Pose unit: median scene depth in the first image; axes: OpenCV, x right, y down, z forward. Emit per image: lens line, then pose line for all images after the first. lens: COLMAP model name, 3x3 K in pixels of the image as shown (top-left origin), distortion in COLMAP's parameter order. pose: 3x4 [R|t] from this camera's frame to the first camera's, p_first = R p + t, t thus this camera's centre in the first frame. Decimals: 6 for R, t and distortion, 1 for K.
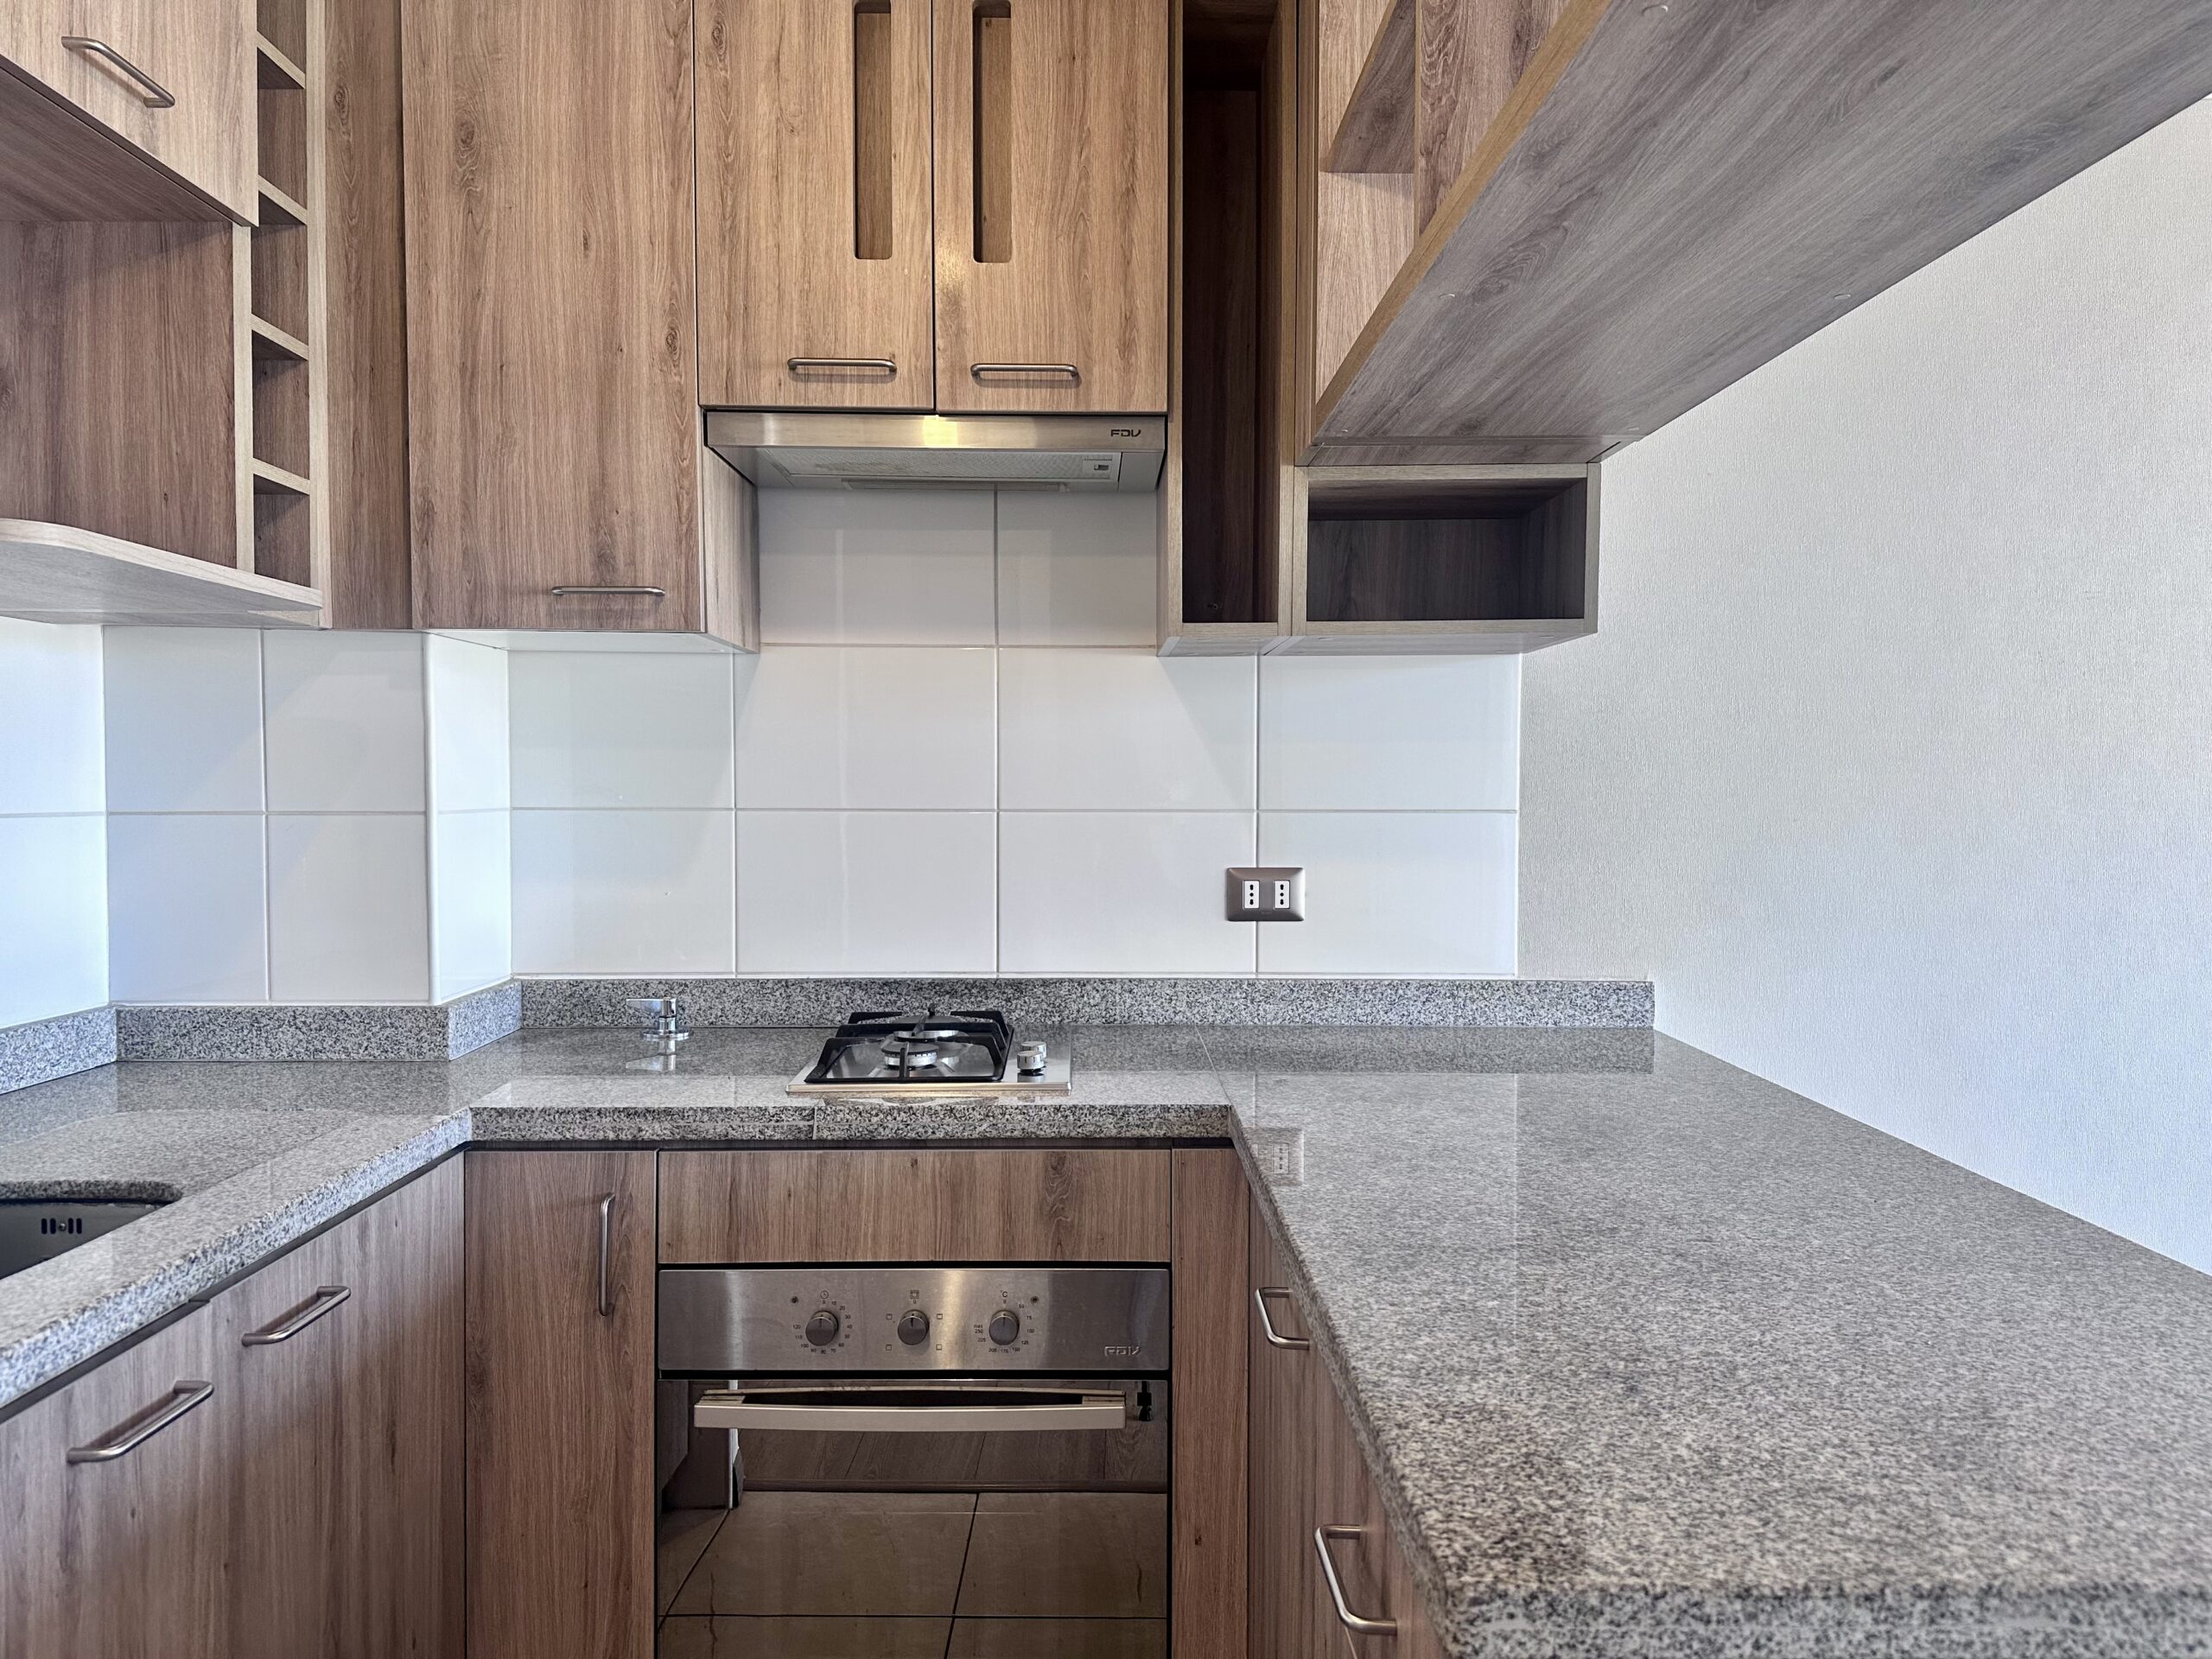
lens RADIAL K [[1548.9, 0, 1113.9], [0, 1548.9, 832.4], [0, 0, 1]] dist [0.041527, -0.049565]
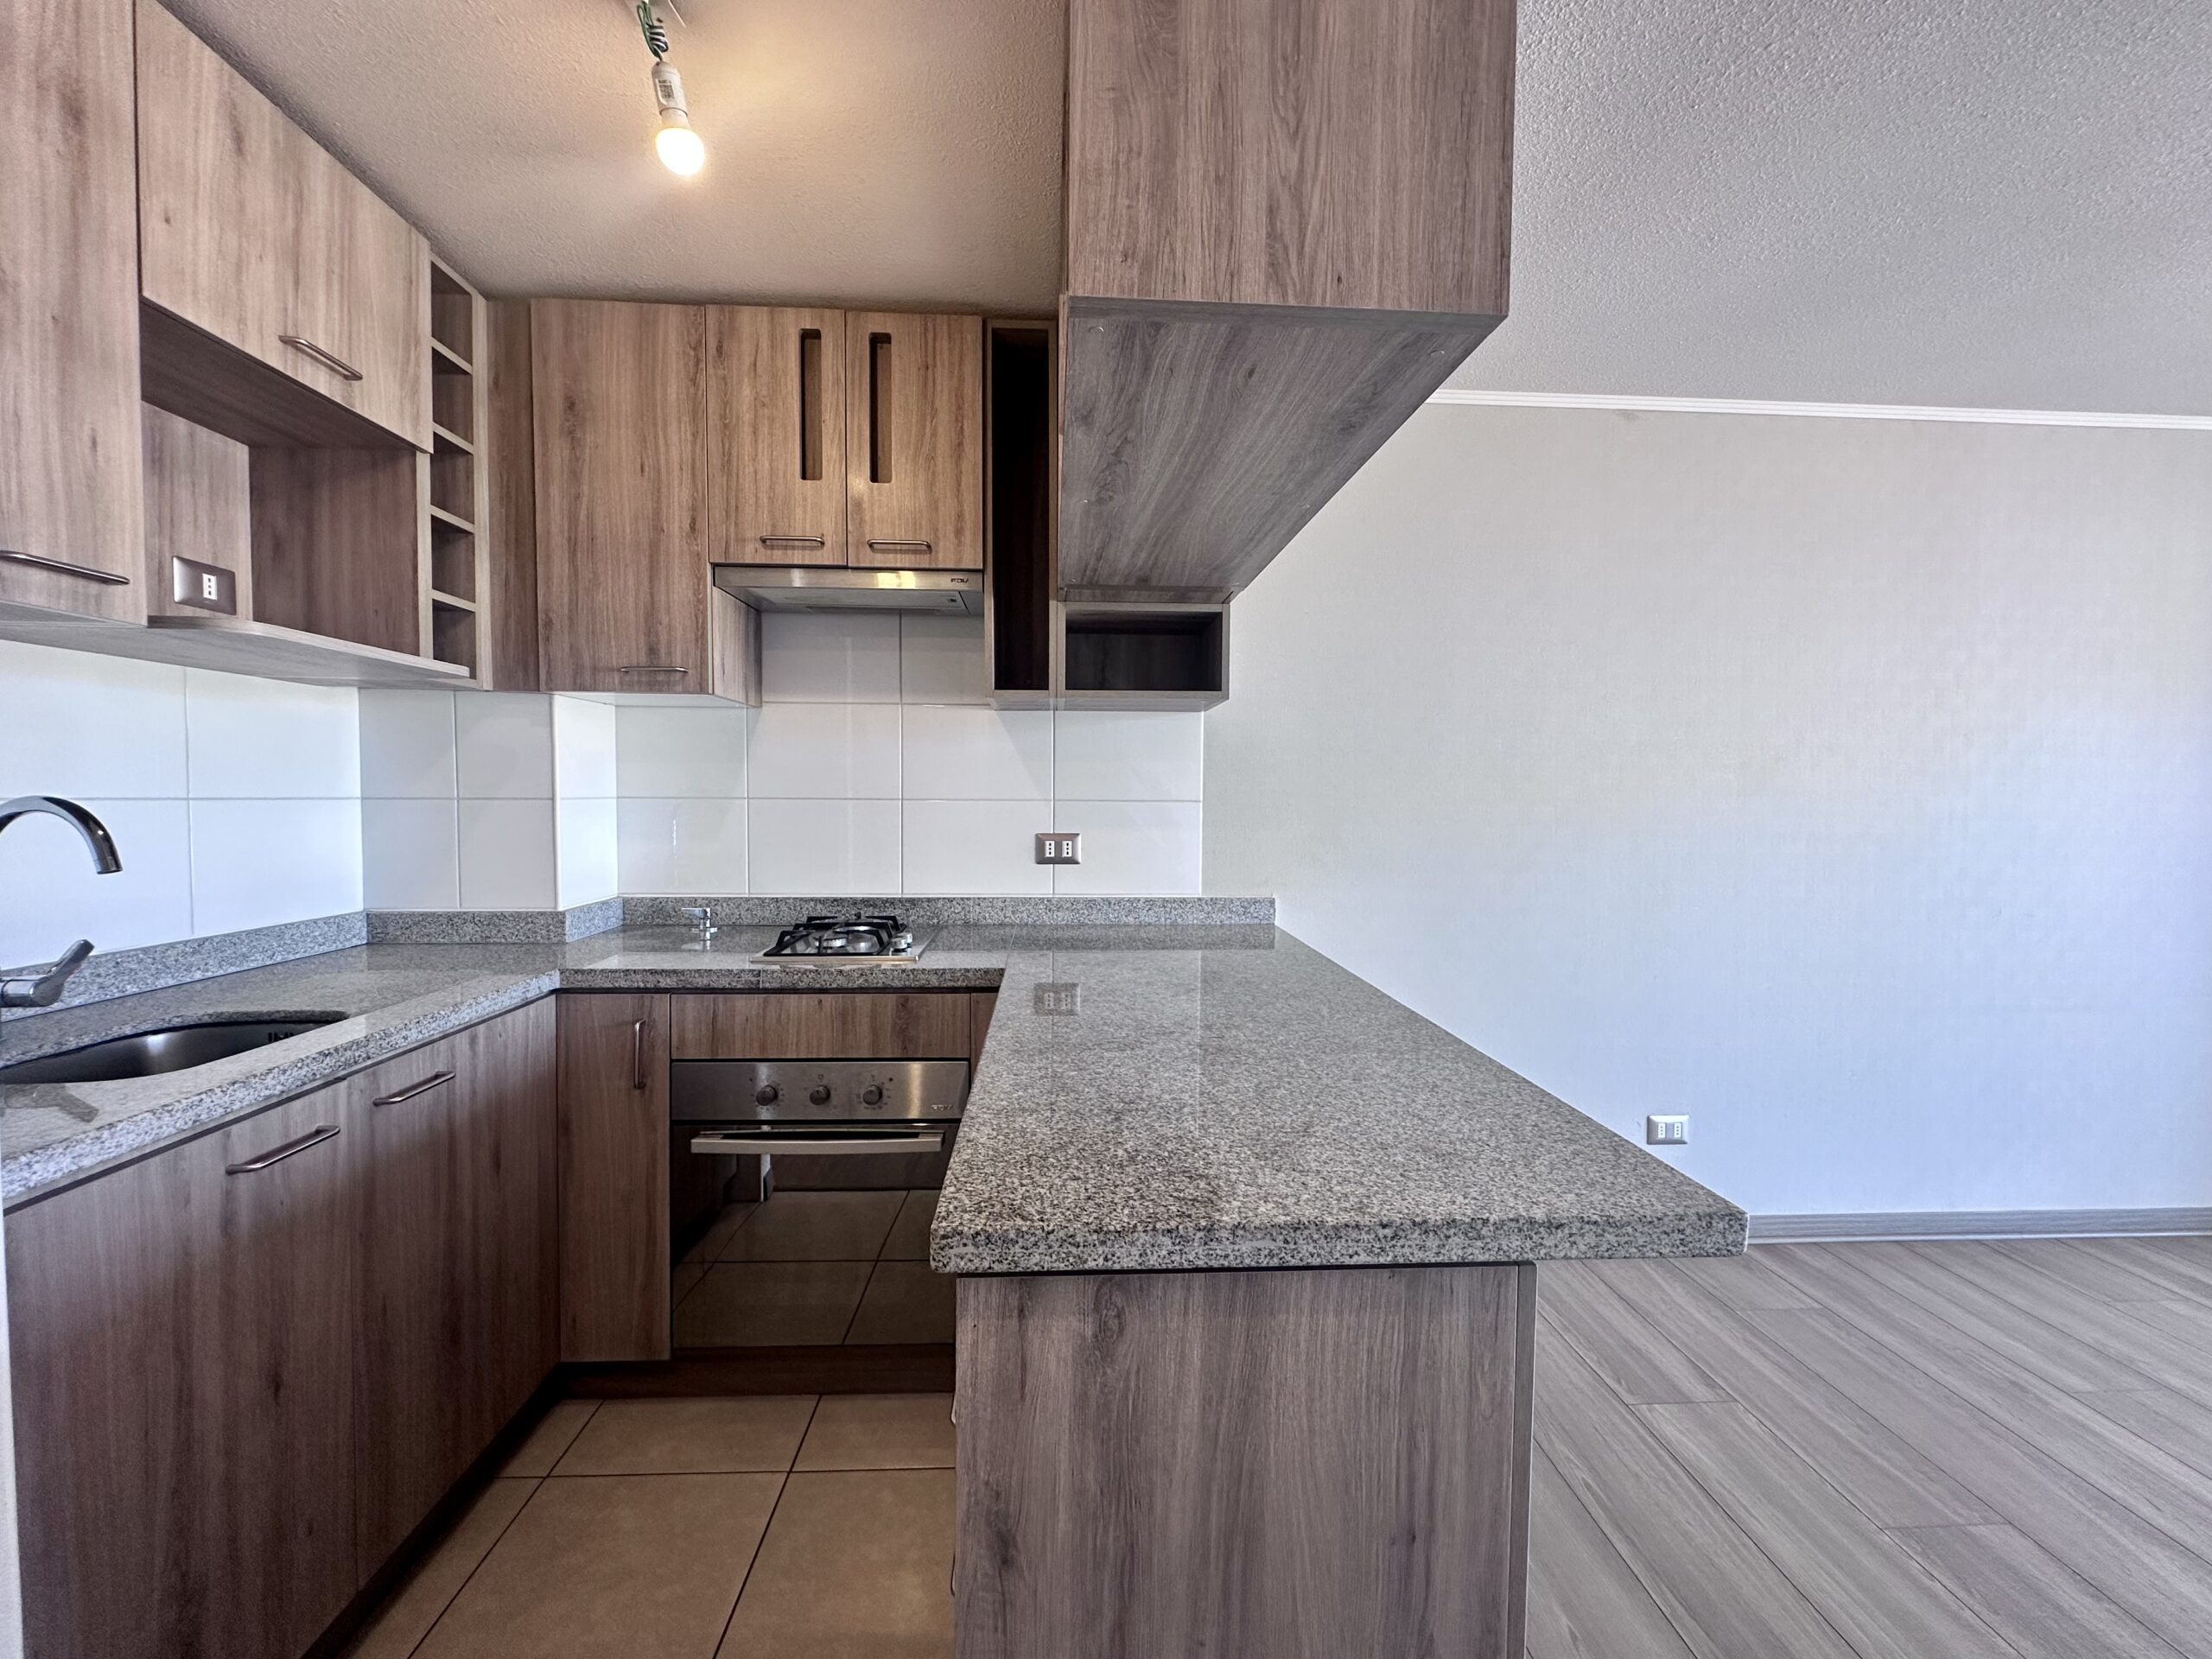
lens RADIAL K [[883.3, 0, 1110.7], [0, 883.3, 825.1], [0, 0, 1]] dist [-0.008113, 0.000683]
pose [[0.998983, 0.003119, 0.044986, 0.136529], [-0.003323, 0.999985, 0.004443, 0.010554], [-0.044972, -0.004588, 0.998978, 0.004445]]
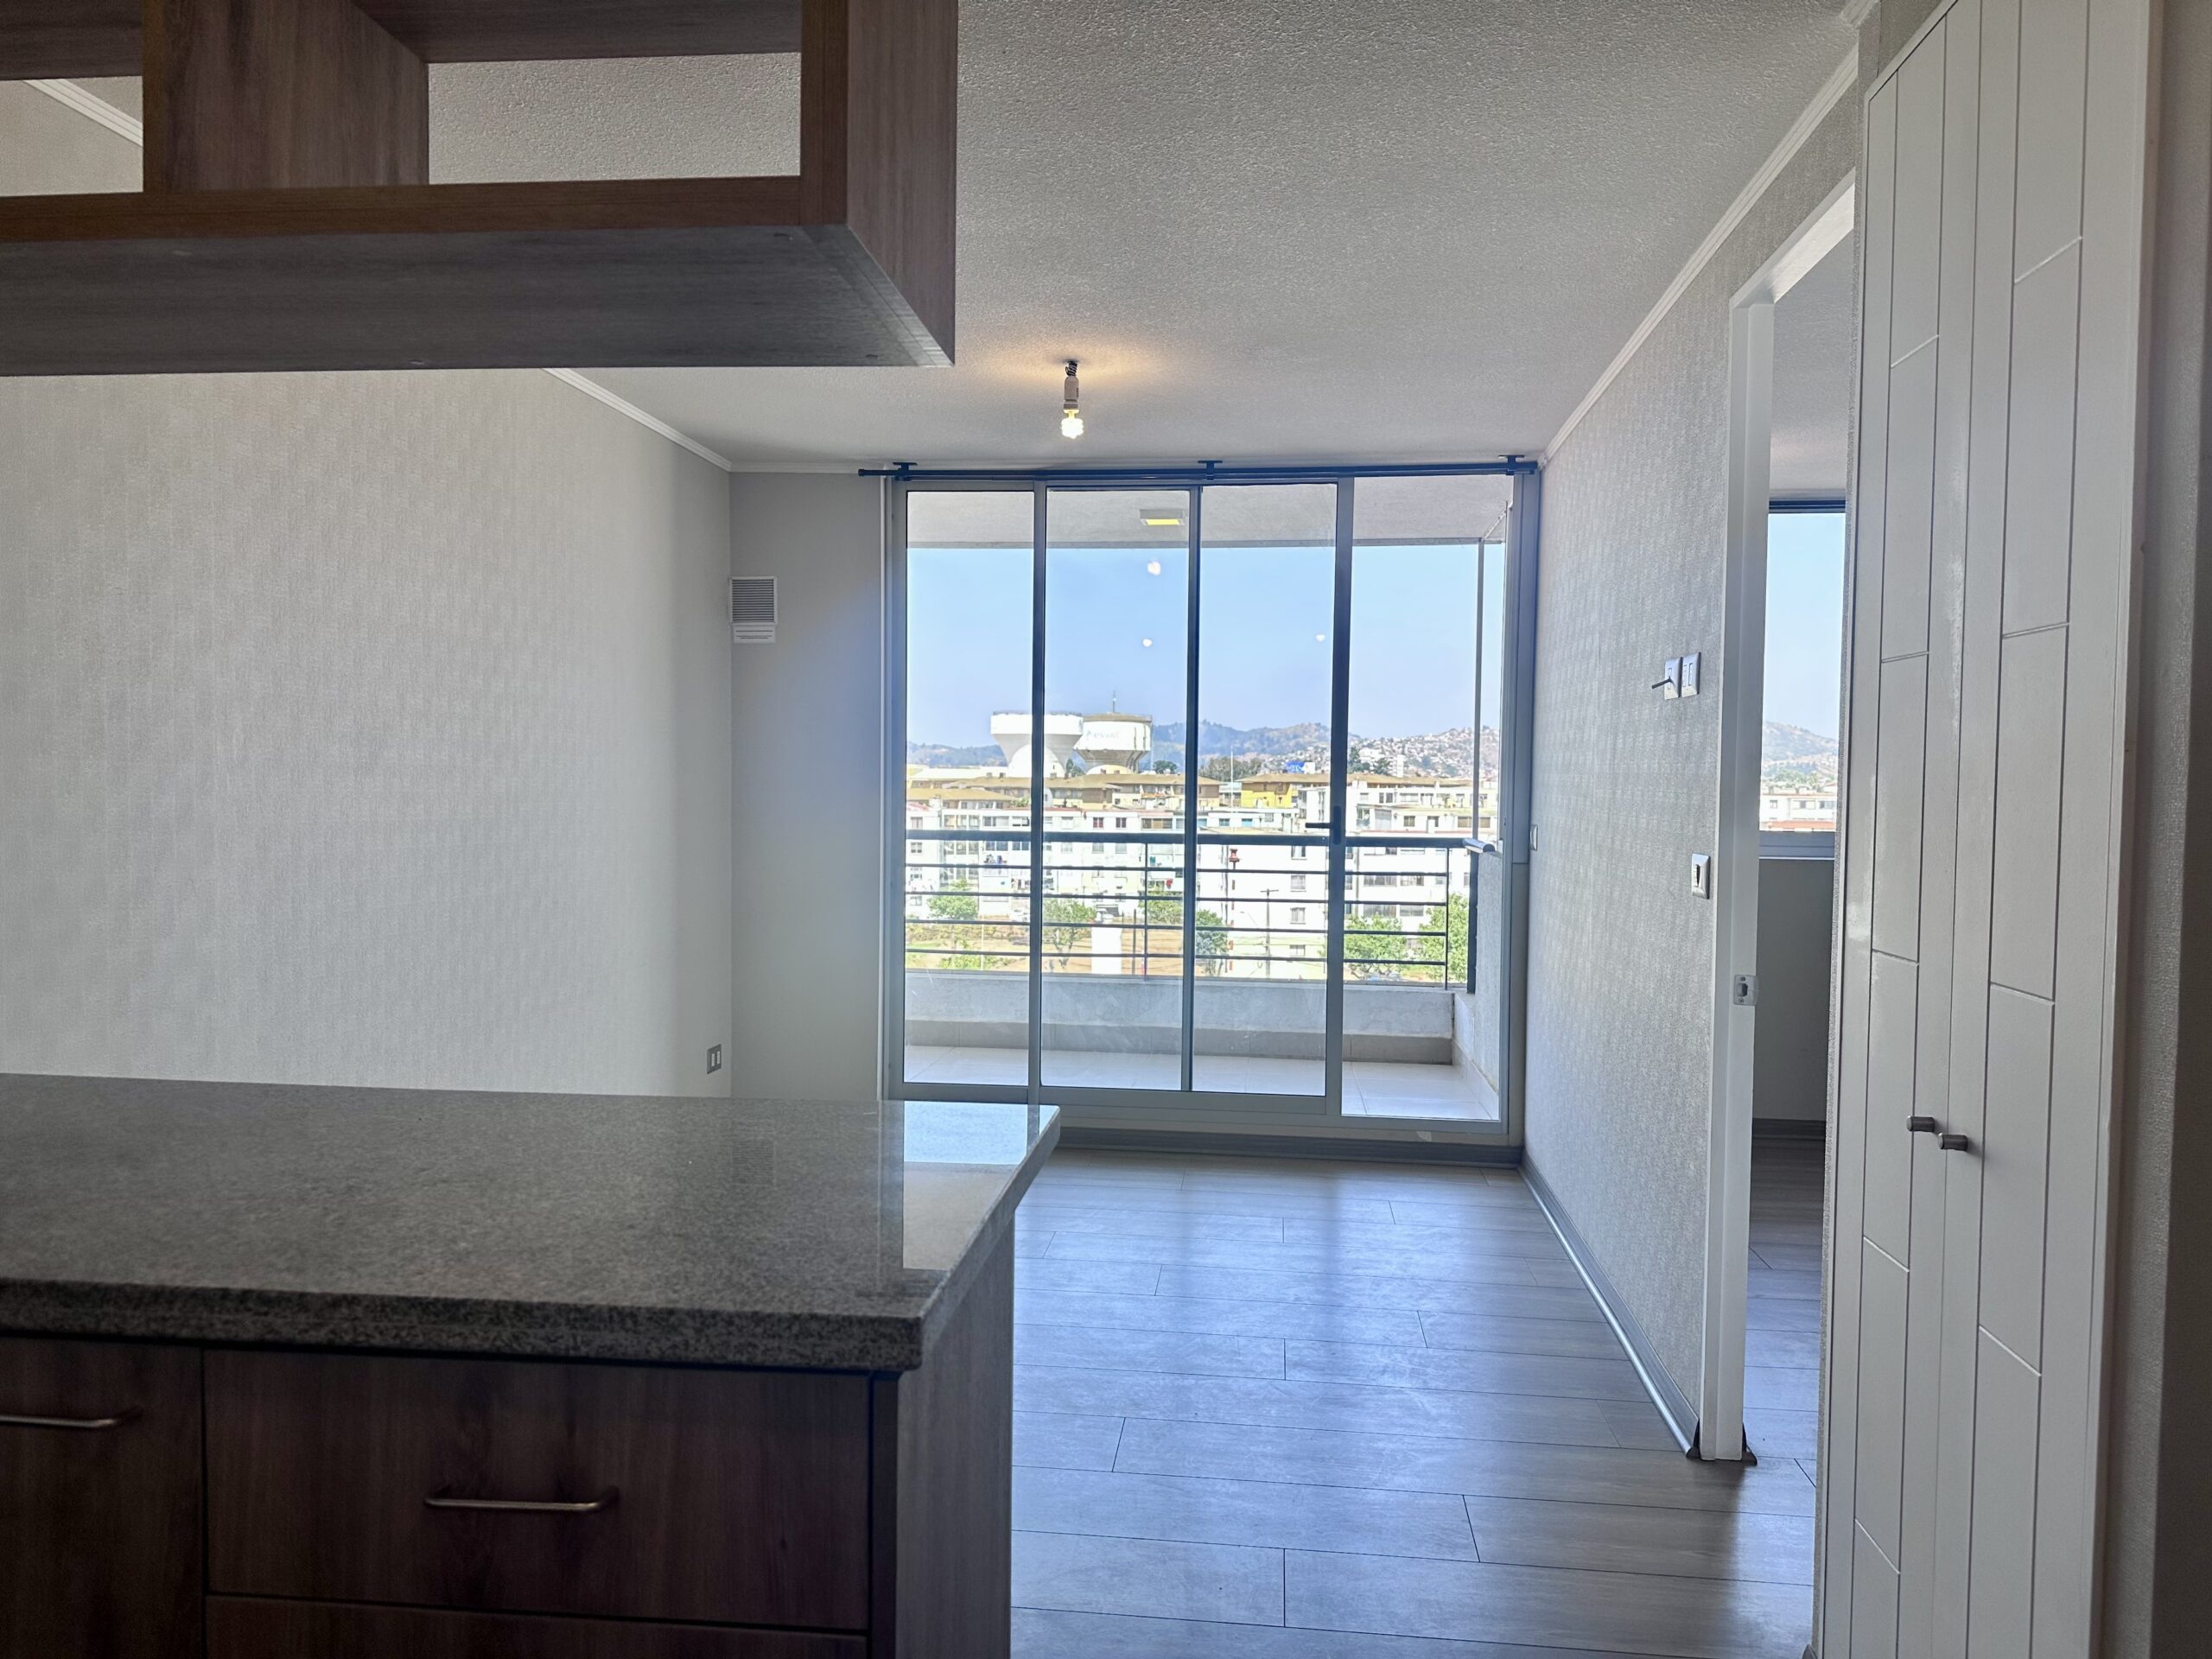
lens RADIAL K [[1548.9, 0, 1113.6], [0, 1548.9, 830.9], [0, 0, 1]] dist [0.041527, -0.049565]
pose [[0.111719, -0.036131, 0.993083, -0.454465], [0.017671, 0.999253, 0.034368, -0.012643], [-0.993583, 0.013709, 0.112274, 0.234645]]
